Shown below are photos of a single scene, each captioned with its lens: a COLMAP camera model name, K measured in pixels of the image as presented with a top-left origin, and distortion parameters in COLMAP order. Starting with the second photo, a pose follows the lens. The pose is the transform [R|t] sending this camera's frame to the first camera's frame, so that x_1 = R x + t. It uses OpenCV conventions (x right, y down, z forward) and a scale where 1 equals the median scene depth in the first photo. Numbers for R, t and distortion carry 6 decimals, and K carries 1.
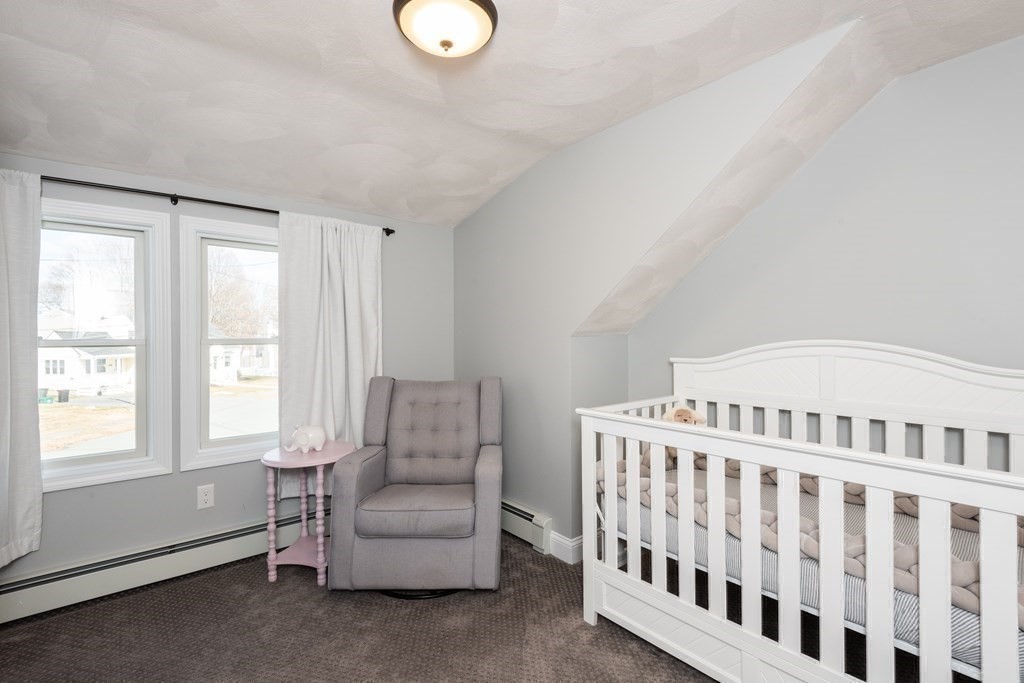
lens RADIAL K [[459.5, 0, 511.5], [0, 459.5, 339.7], [0, 0, 1]] dist [0.002170, -0.003085]
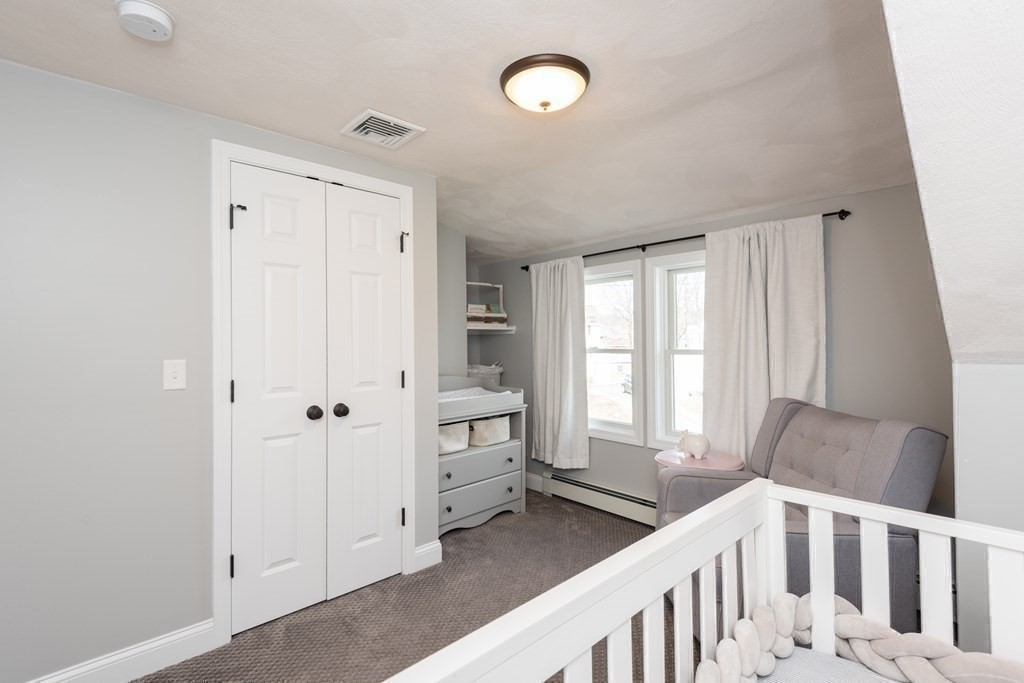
lens RADIAL K [[459.5, 0, 517.3], [0, 459.5, 336.2], [0, 0, 1]] dist [0.002170, -0.003085]
pose [[0.067966, -0.007219, -0.997662, 0.607141], [-0.006358, 0.999950, -0.007668, -0.027371], [0.997667, 0.006864, 0.067917, 0.526132]]
